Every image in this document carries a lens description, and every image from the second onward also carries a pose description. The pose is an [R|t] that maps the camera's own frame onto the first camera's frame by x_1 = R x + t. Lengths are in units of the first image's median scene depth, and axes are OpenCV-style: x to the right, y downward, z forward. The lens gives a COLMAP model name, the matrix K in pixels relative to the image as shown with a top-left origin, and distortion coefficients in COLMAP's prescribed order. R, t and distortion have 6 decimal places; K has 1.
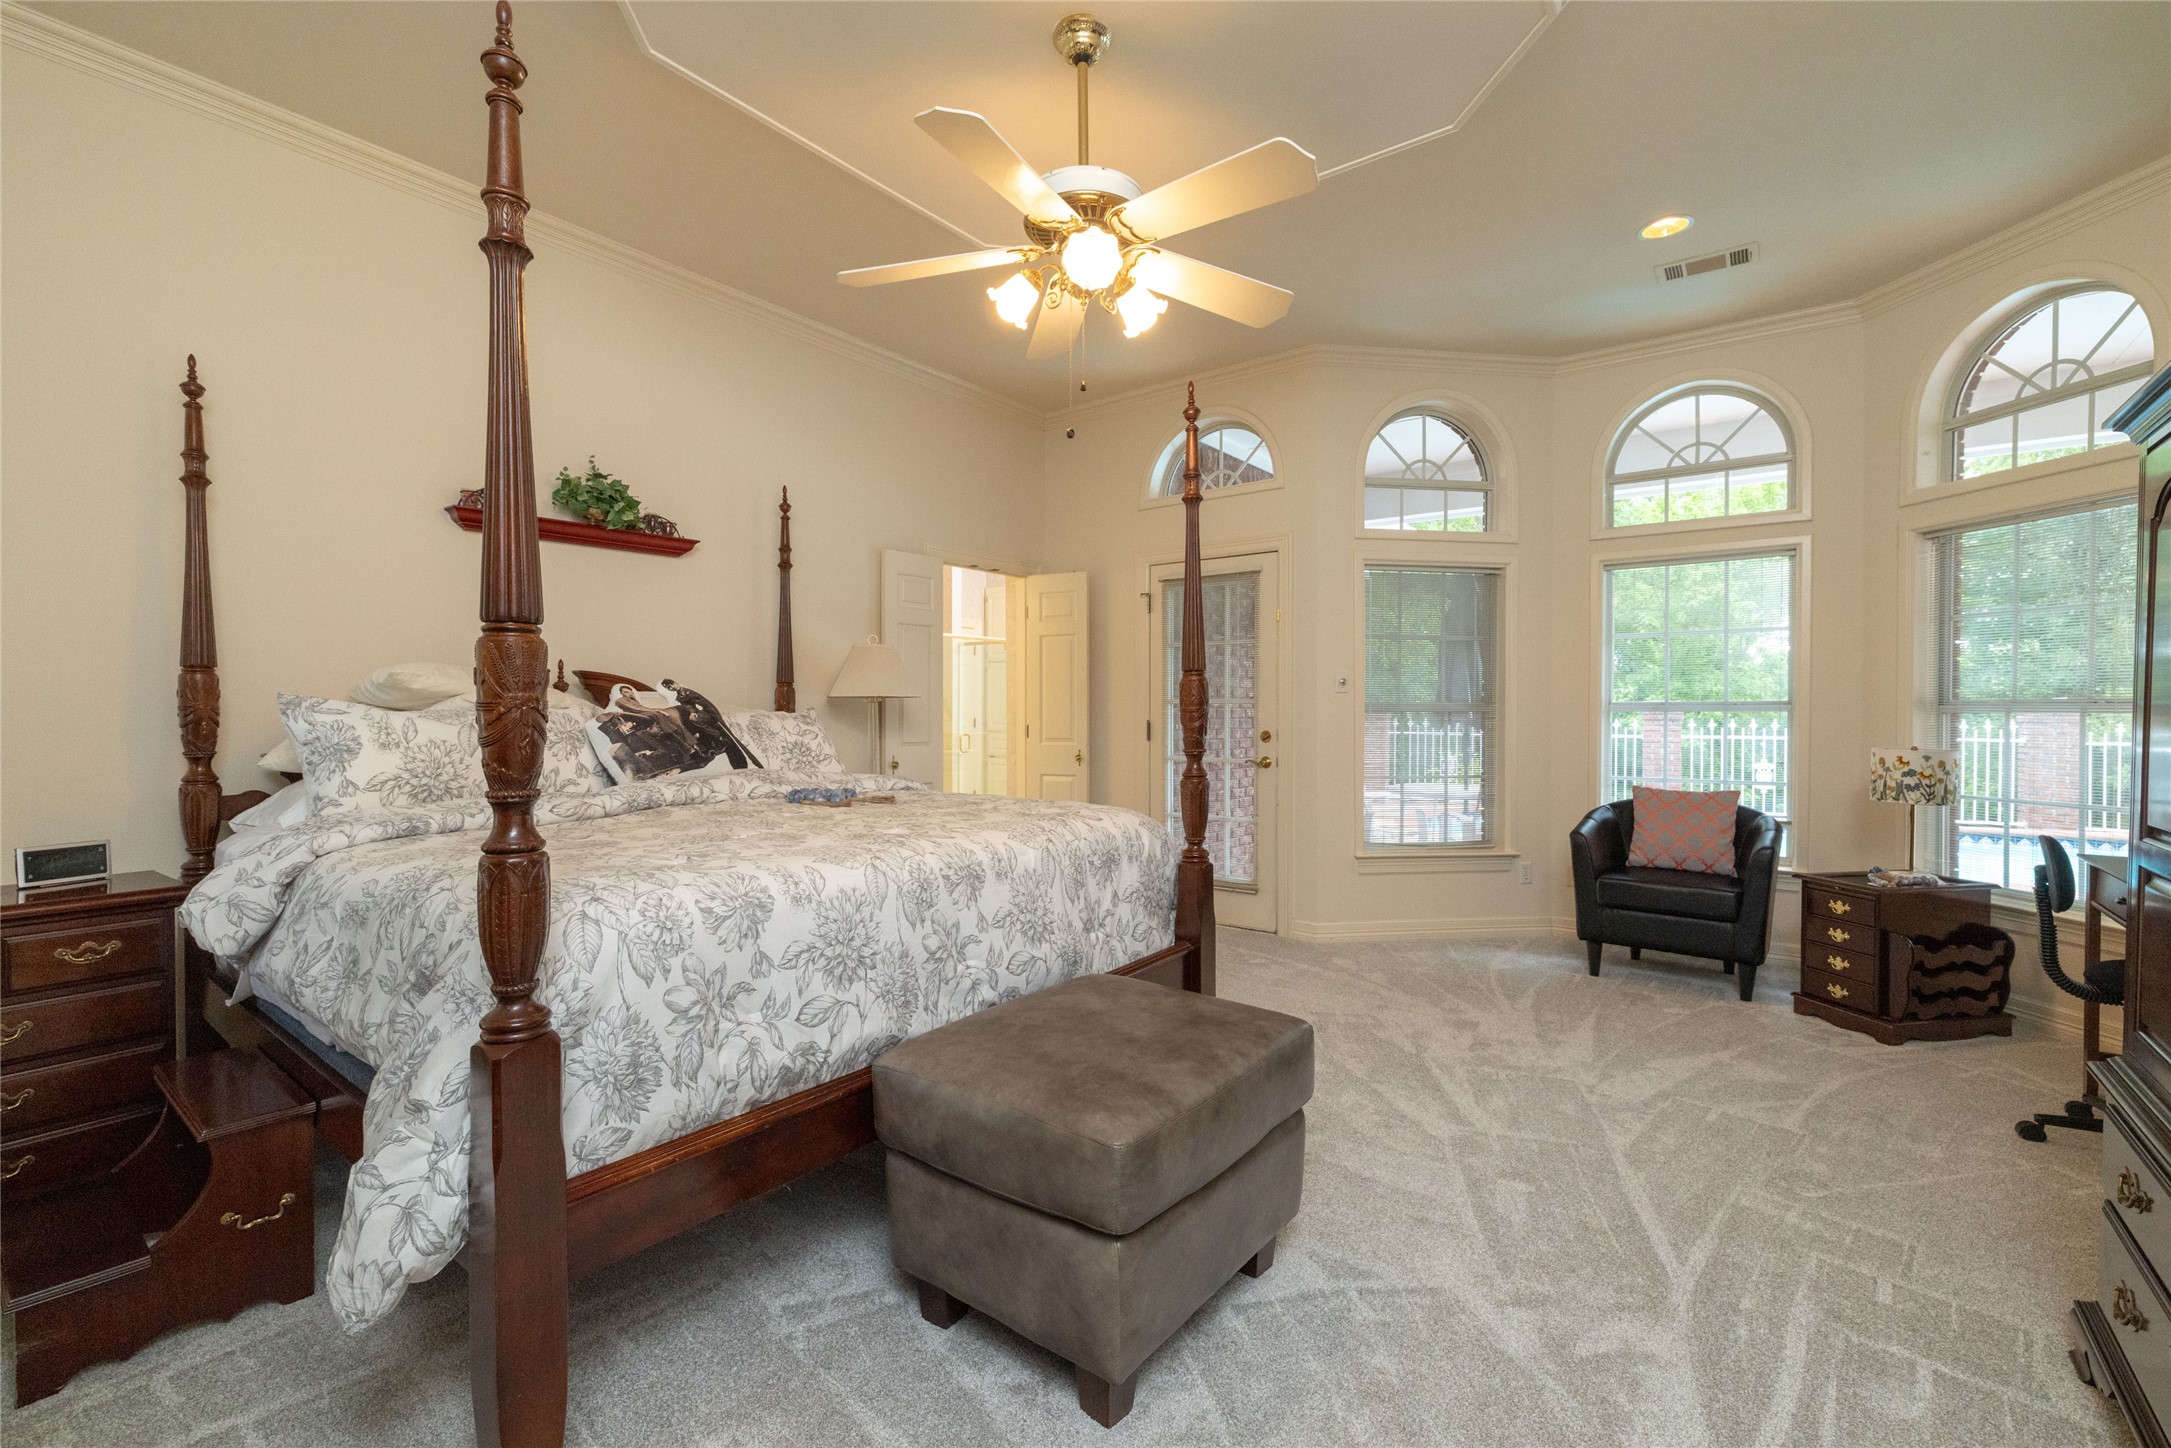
lens RADIAL K [[931.9, 0, 1086.7], [0, 931.9, 727.1], [0, 0, 1]] dist [-0.000184, 0.001747]
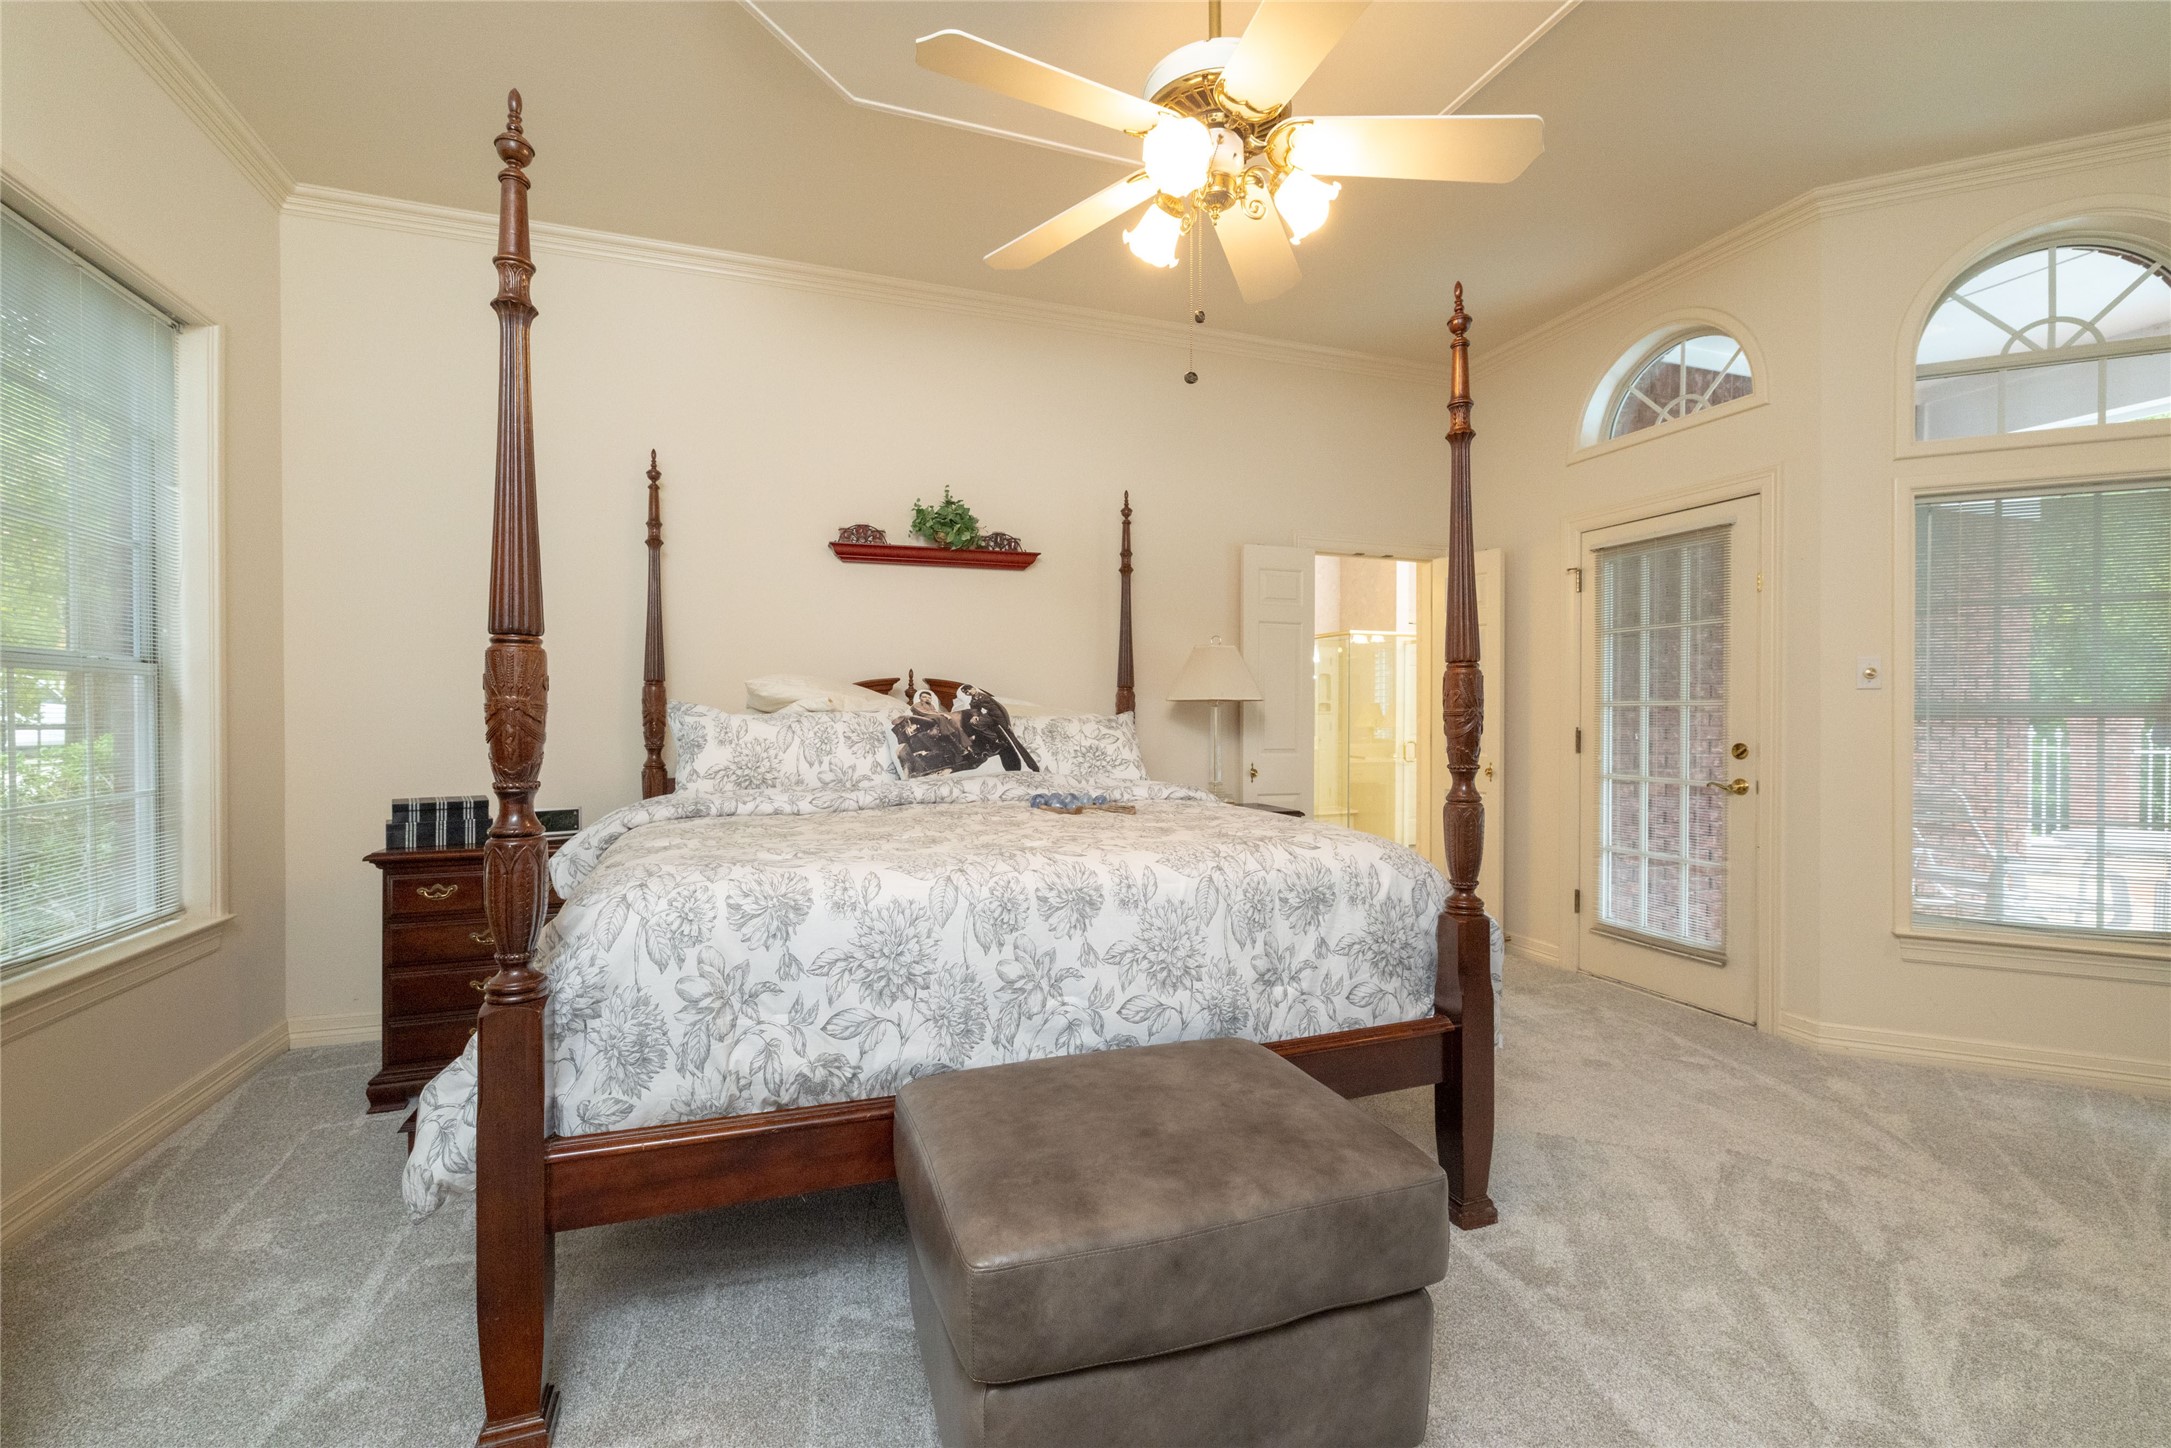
lens RADIAL K [[931.9, 0, 1084.5], [0, 931.9, 725.6], [0, 0, 1]] dist [-0.000184, 0.001747]
pose [[0.838844, 0.007189, -0.544325, 0.284666], [-0.011129, 0.999930, -0.003945, -0.002020], [0.544259, 0.009368, 0.838865, 0.206980]]
